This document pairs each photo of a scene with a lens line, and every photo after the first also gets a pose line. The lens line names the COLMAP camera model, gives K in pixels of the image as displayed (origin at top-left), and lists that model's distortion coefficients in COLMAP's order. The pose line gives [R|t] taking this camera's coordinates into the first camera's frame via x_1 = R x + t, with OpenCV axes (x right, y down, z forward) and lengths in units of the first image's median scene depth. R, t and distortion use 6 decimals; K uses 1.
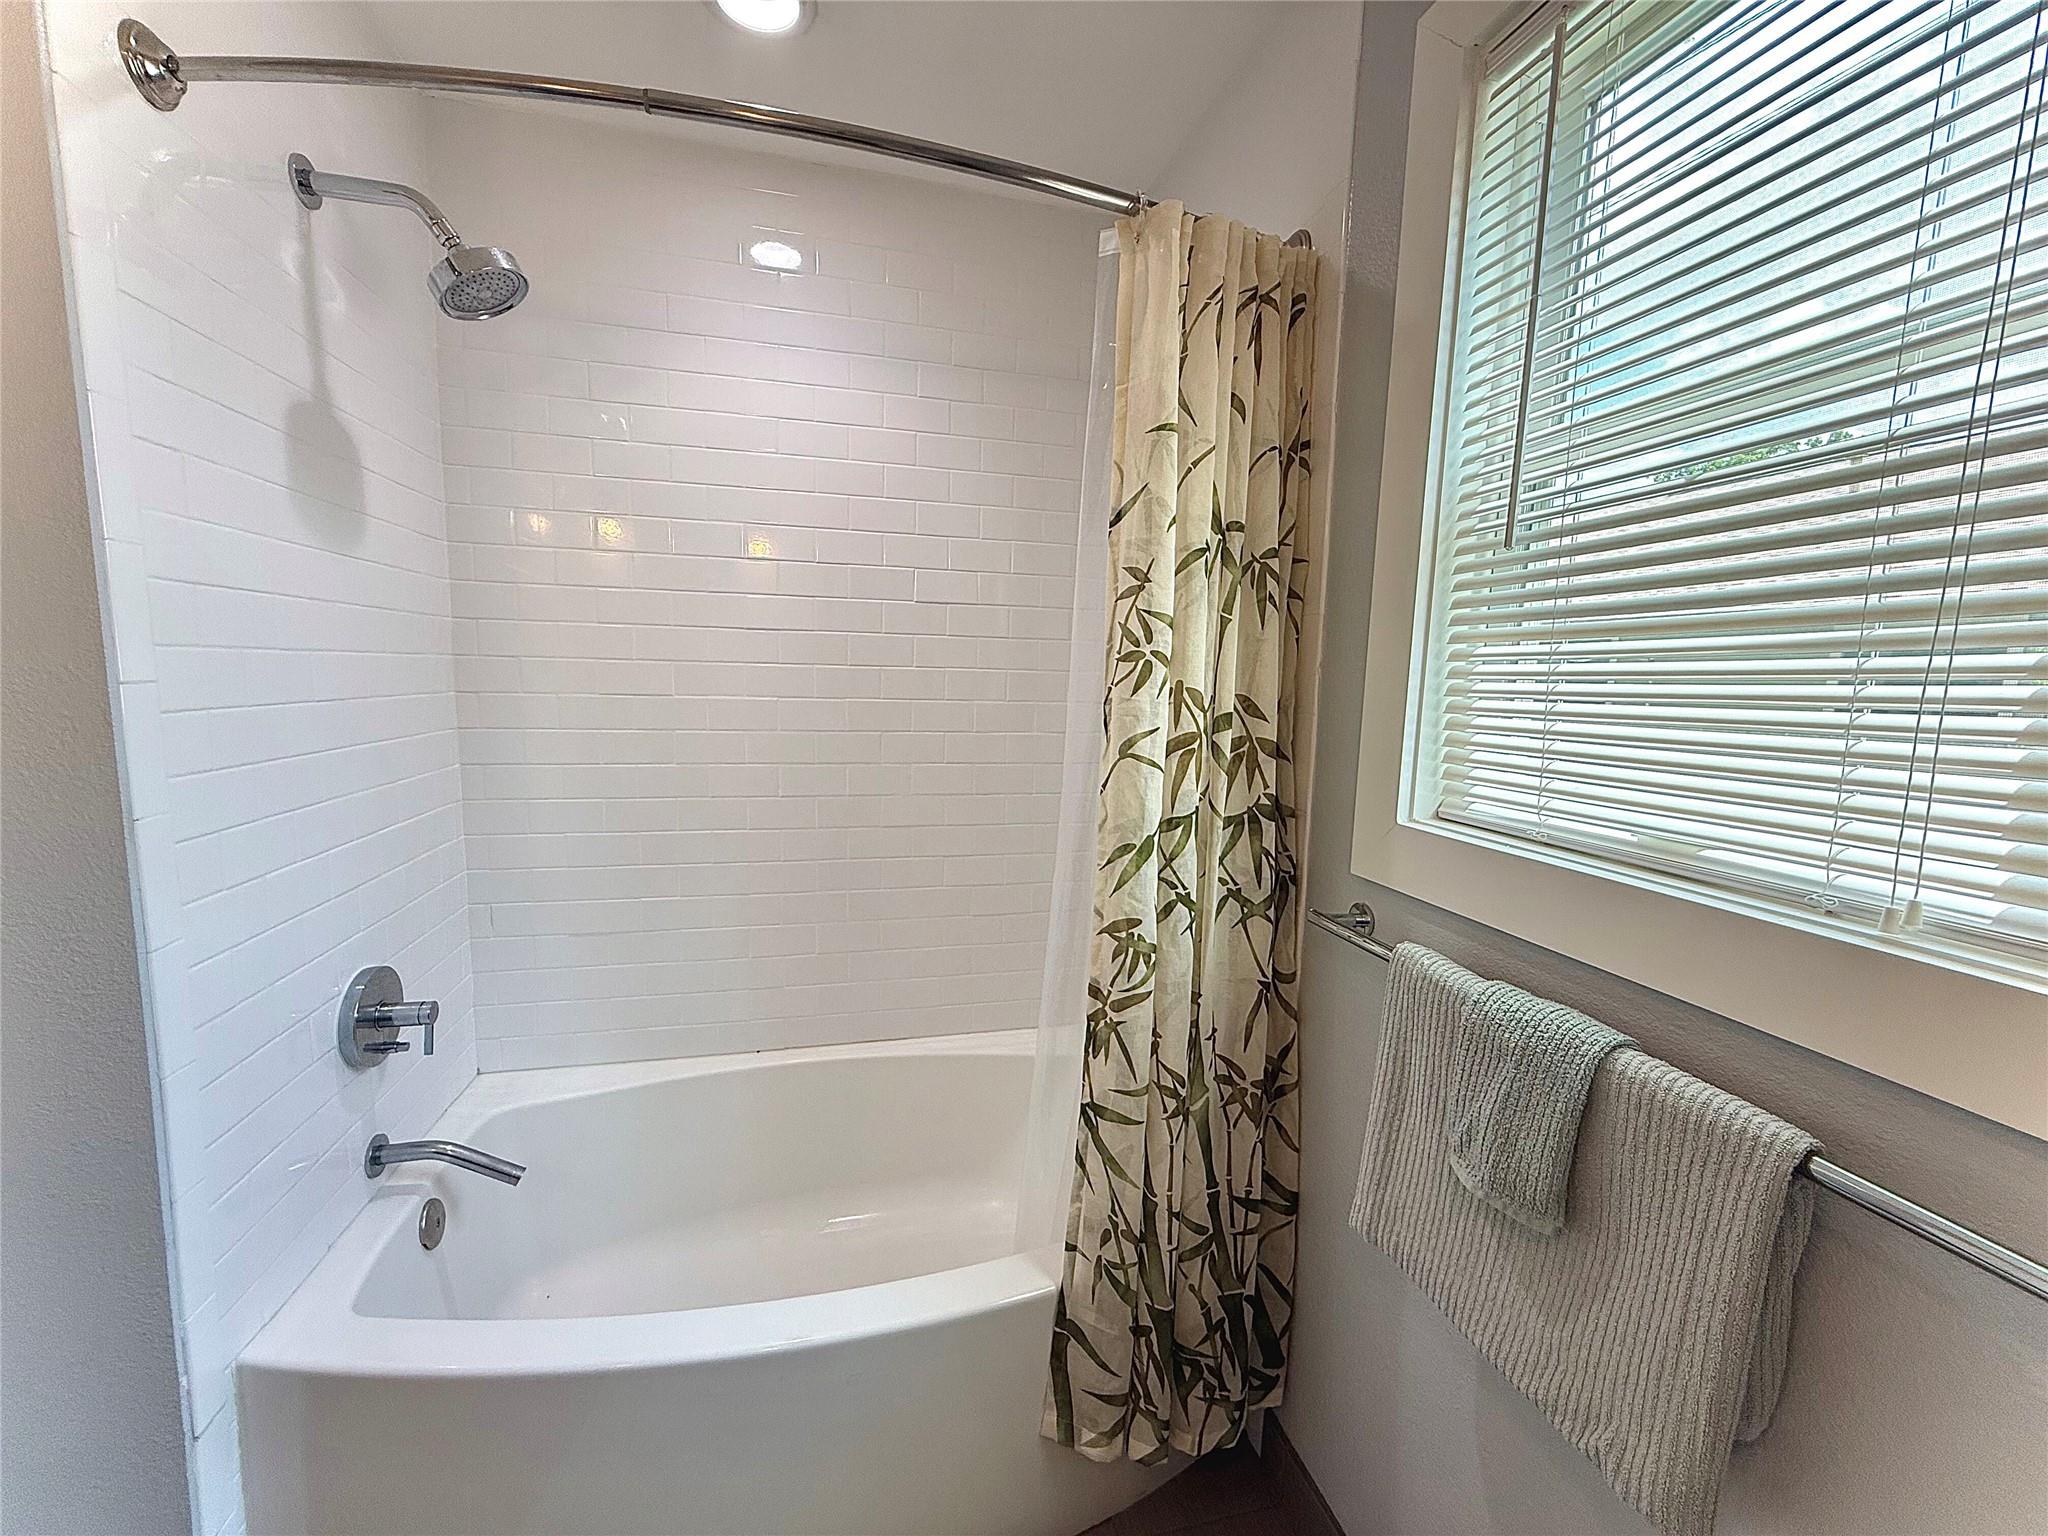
lens RADIAL K [[812.9, 0, 1018.1], [0, 812.9, 765.9], [0, 0, 1]] dist [0.002459, -0.003650]
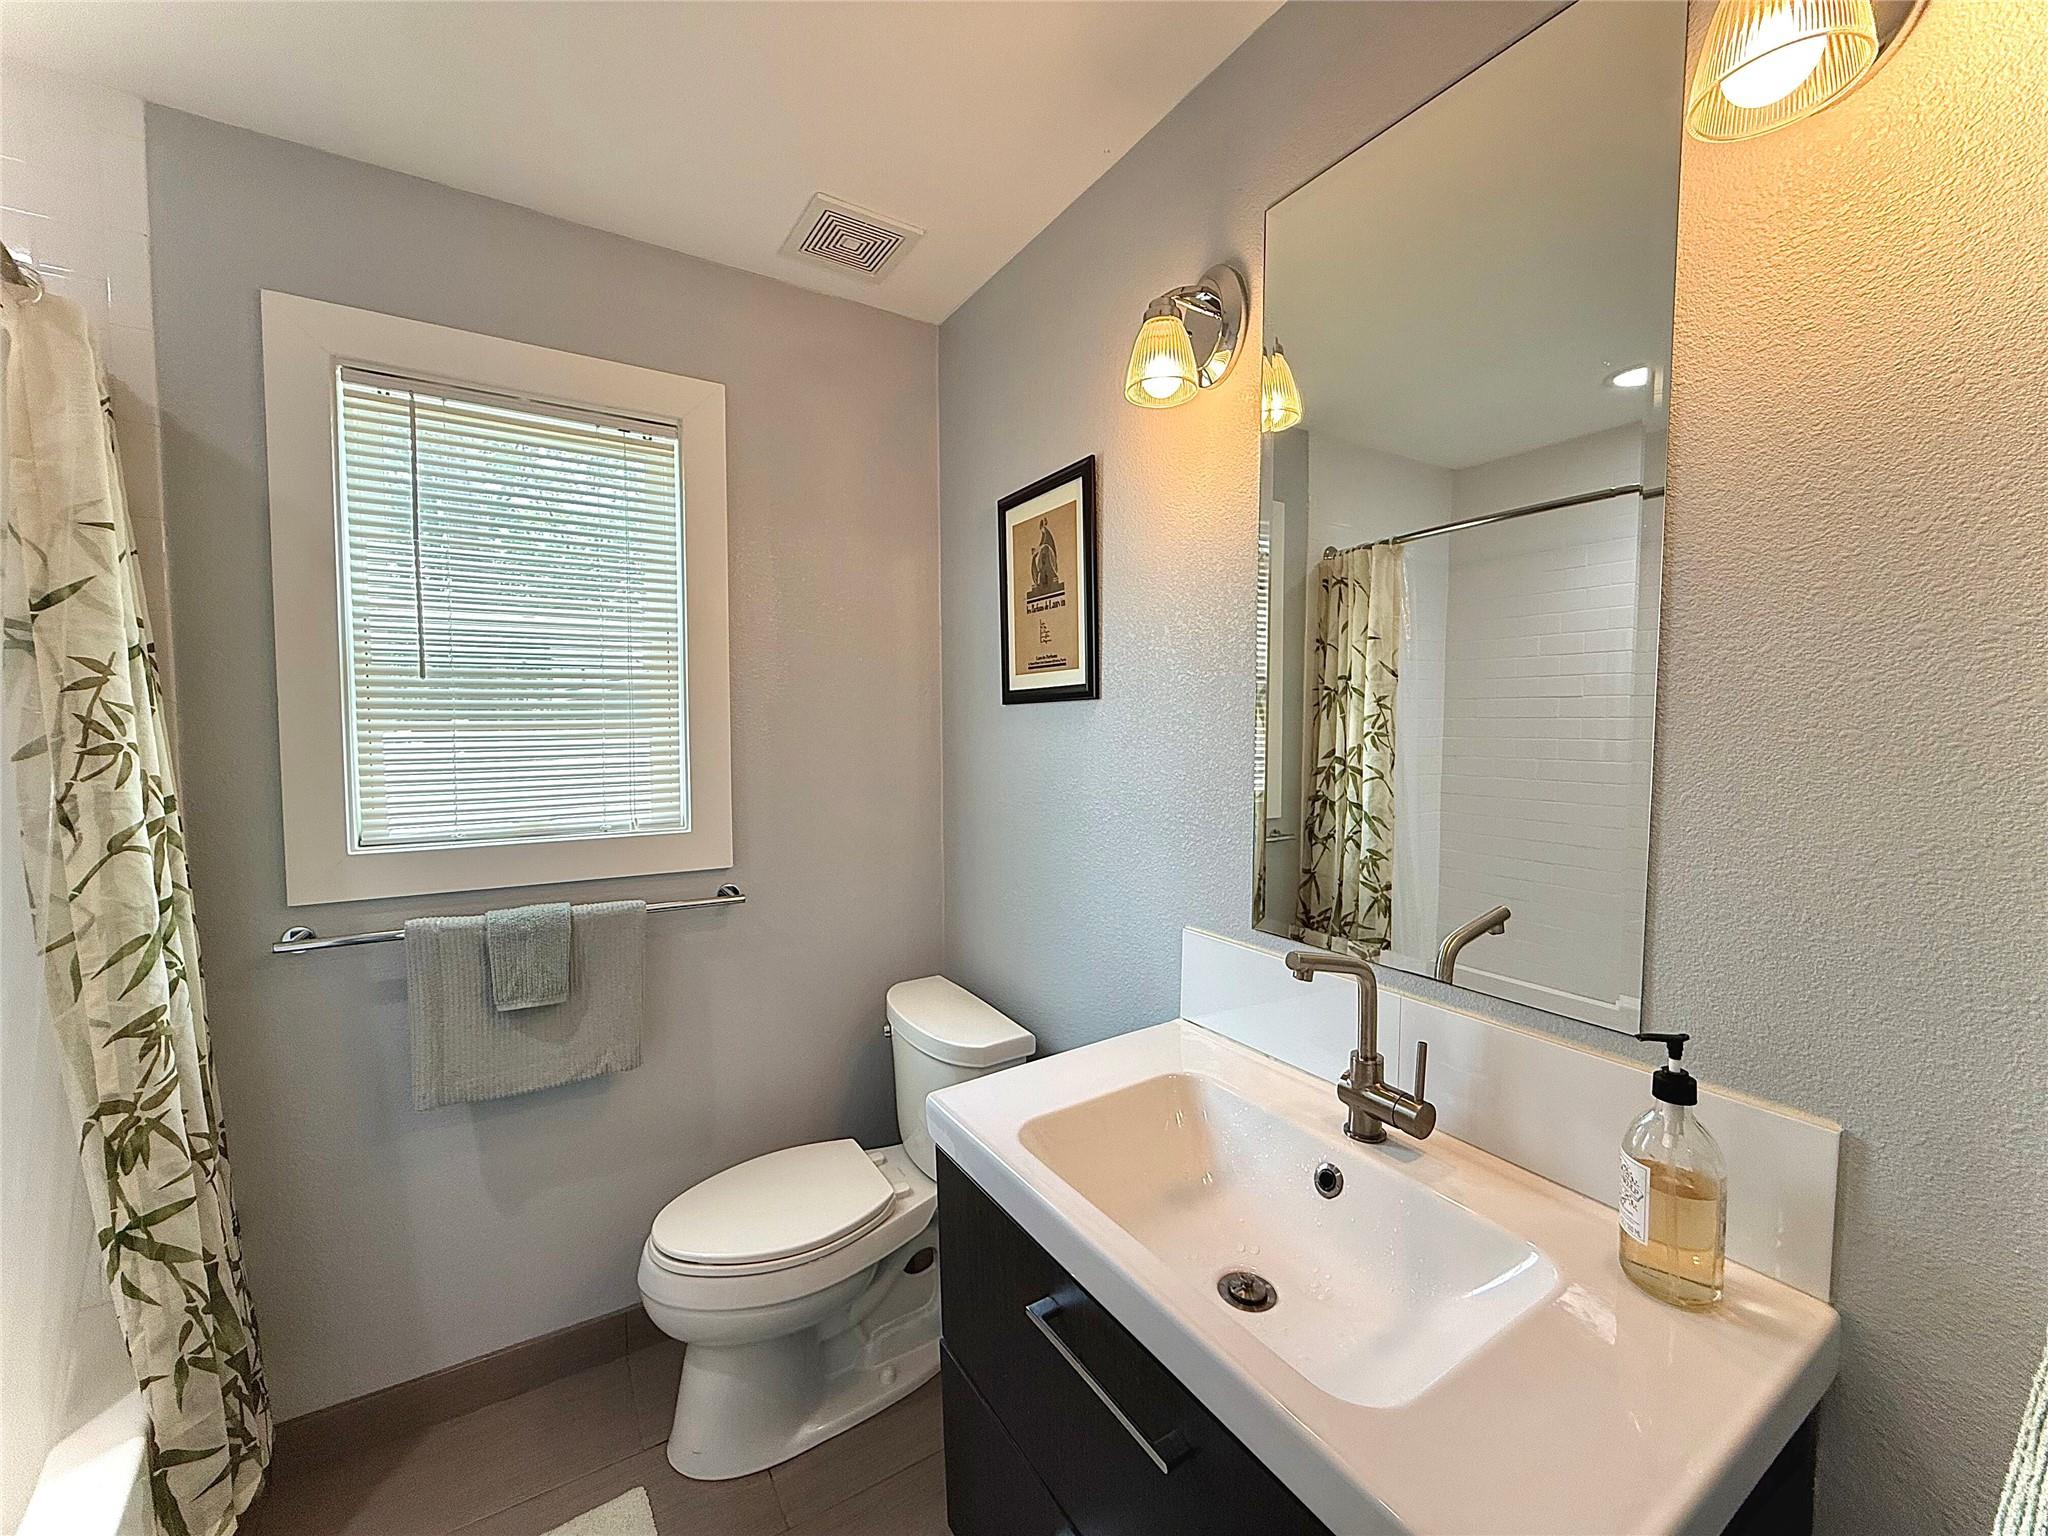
lens RADIAL K [[812.9, 0, 1018.1], [0, 812.9, 765.9], [0, 0, 1]] dist [0.002459, -0.003650]
pose [[-0.295529, -0.081150, 0.951881, -1.114703], [0.104568, 0.987651, 0.116664, -0.113672], [-0.949594, 0.134014, -0.283393, 0.235791]]
